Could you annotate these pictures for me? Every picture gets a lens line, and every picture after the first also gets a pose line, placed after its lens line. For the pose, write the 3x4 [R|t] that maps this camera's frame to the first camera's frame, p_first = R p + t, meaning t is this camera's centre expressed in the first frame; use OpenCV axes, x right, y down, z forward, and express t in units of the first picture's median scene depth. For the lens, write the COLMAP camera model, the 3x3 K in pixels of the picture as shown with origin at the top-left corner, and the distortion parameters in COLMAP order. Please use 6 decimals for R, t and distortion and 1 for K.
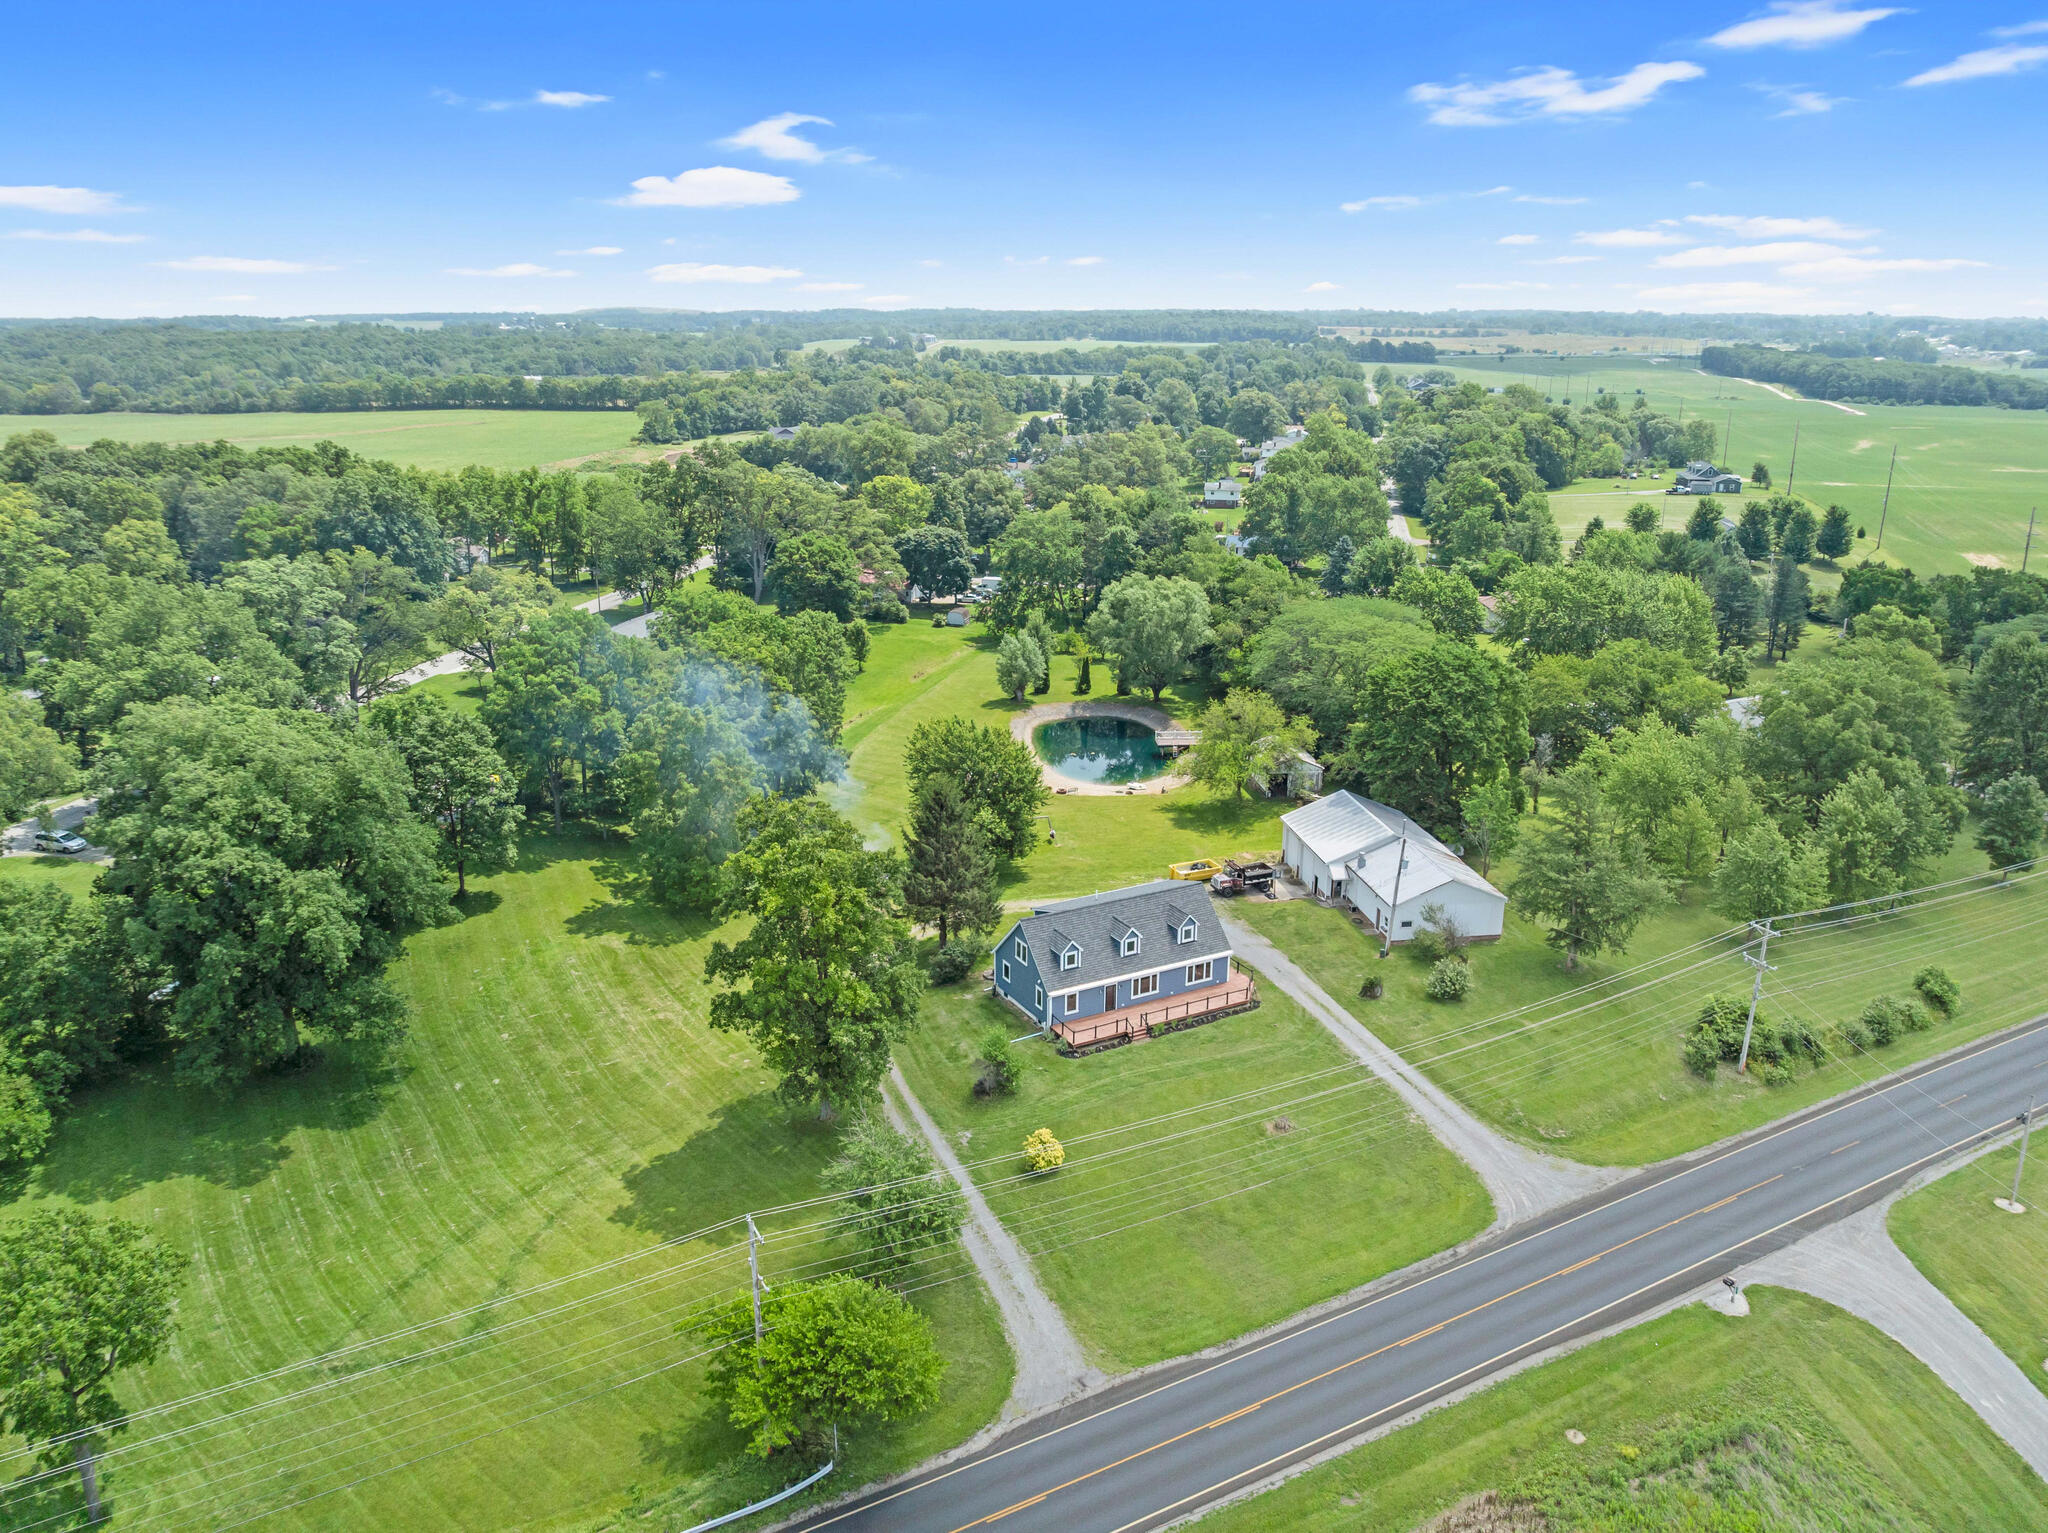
lens RADIAL K [[1440.7, 0, 1030.9], [0, 1440.7, 764.2], [0, 0, 1]] dist [-0.013556, -0.029567]
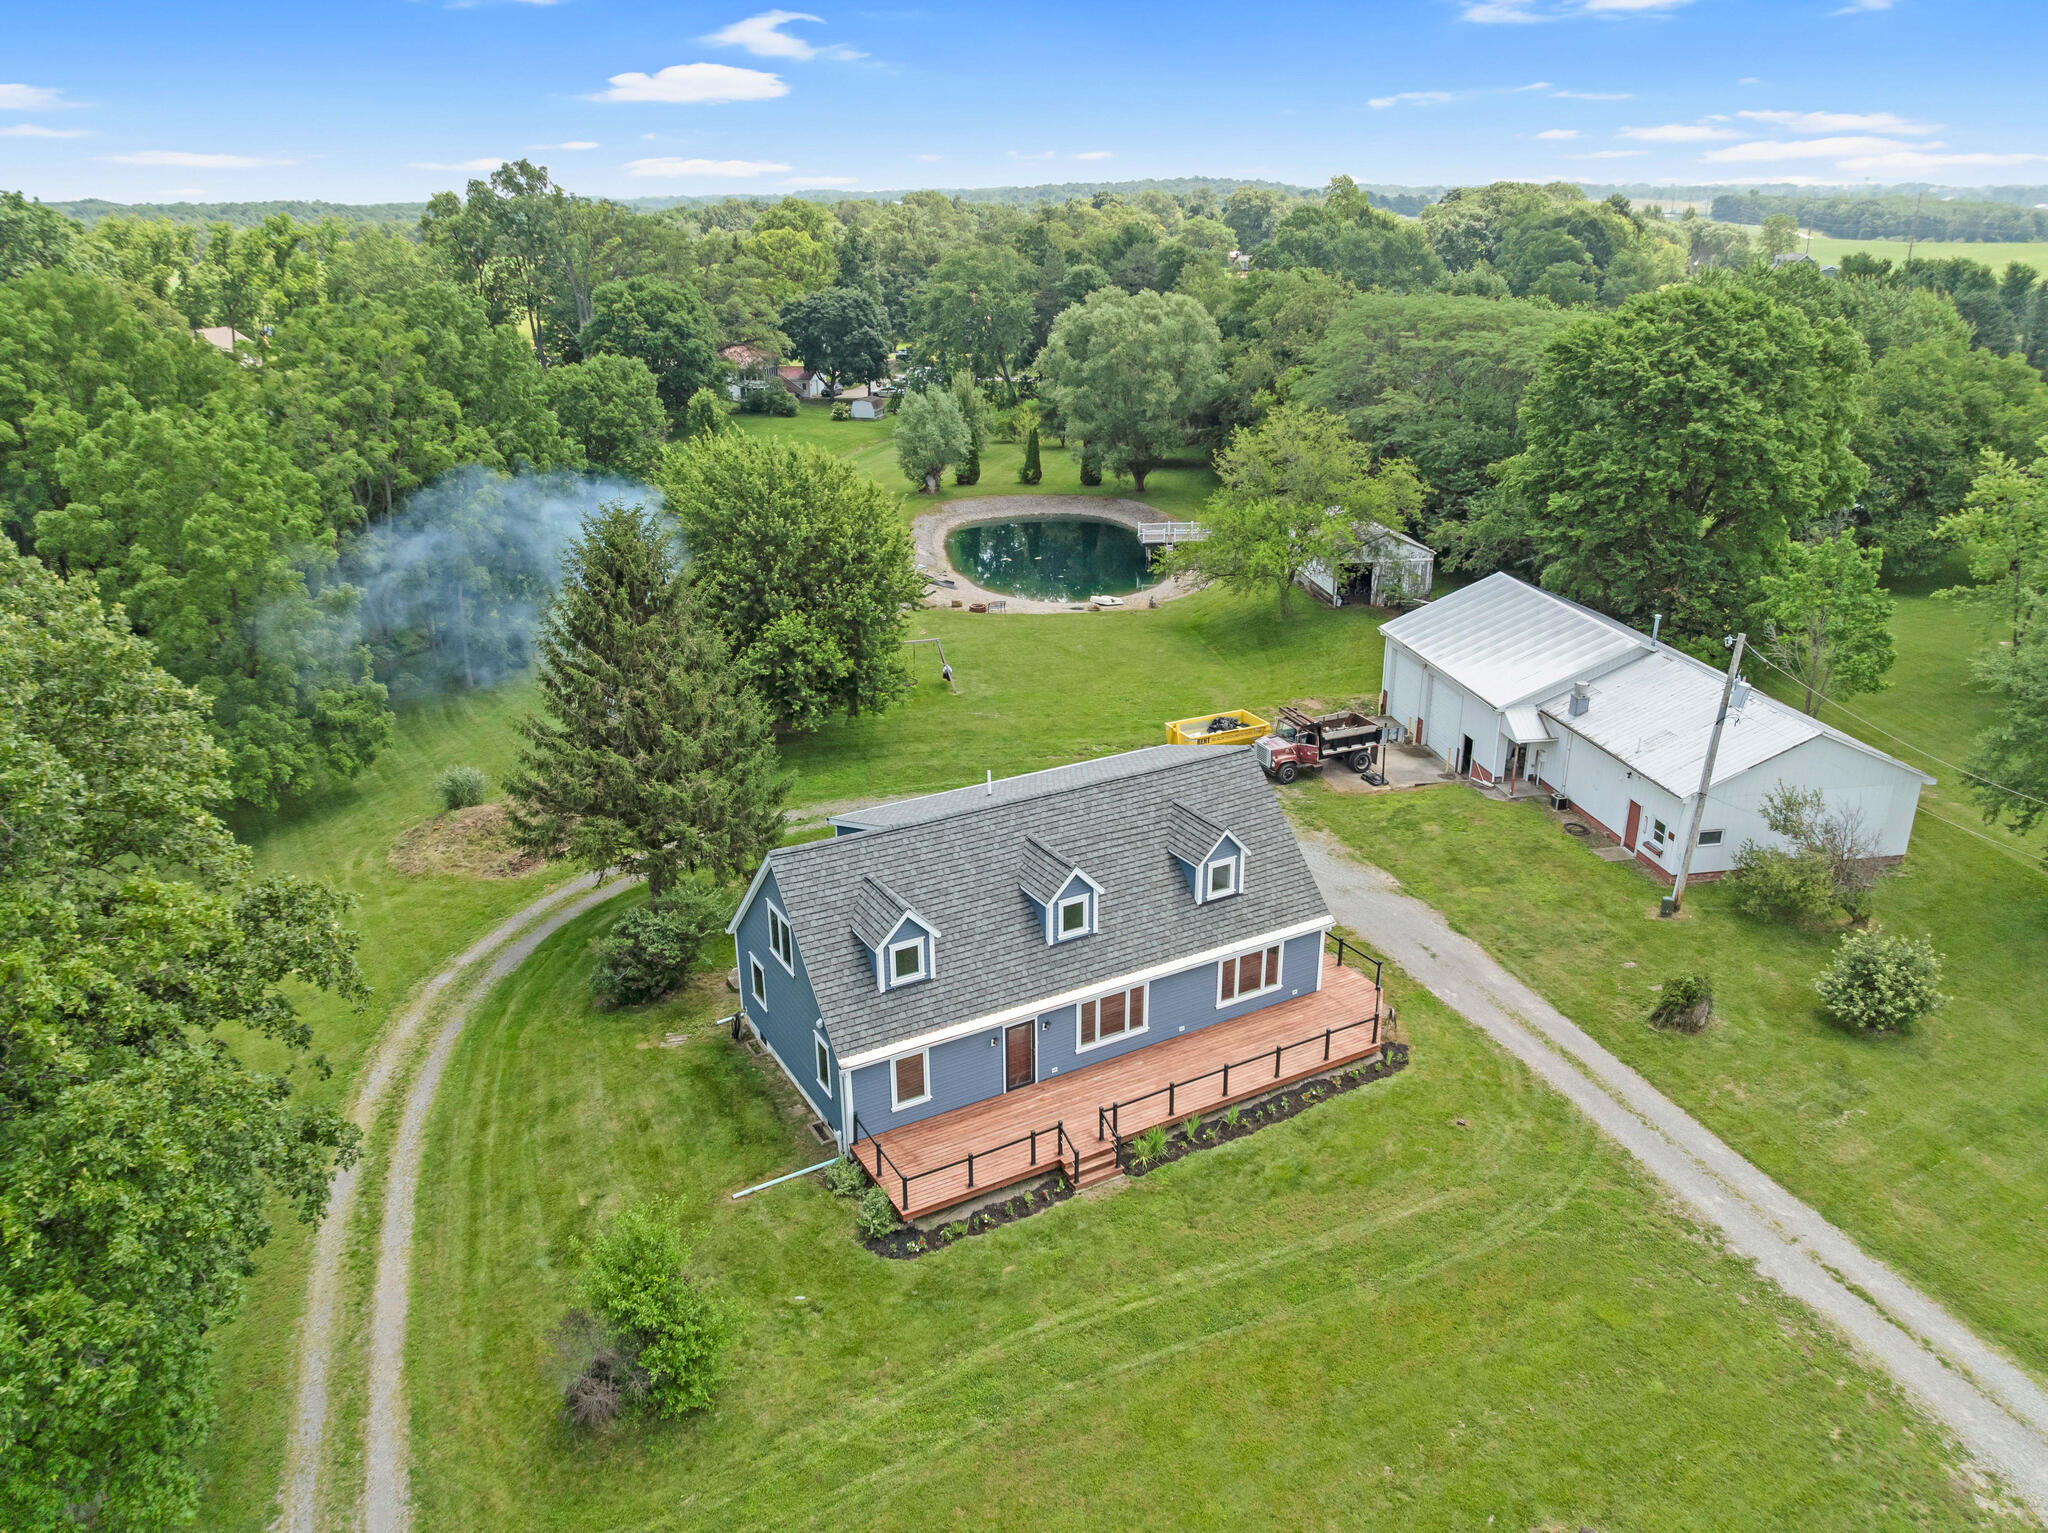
lens RADIAL K [[1440.7, 0, 1030.9], [0, 1440.7, 764.2], [0, 0, 1]] dist [-0.013556, -0.029567]
pose [[0.999802, -0.018215, 0.008014, 0.044752], [0.017552, 0.996939, 0.076182, 0.046006], [-0.009377, -0.076026, 0.997062, 0.501204]]
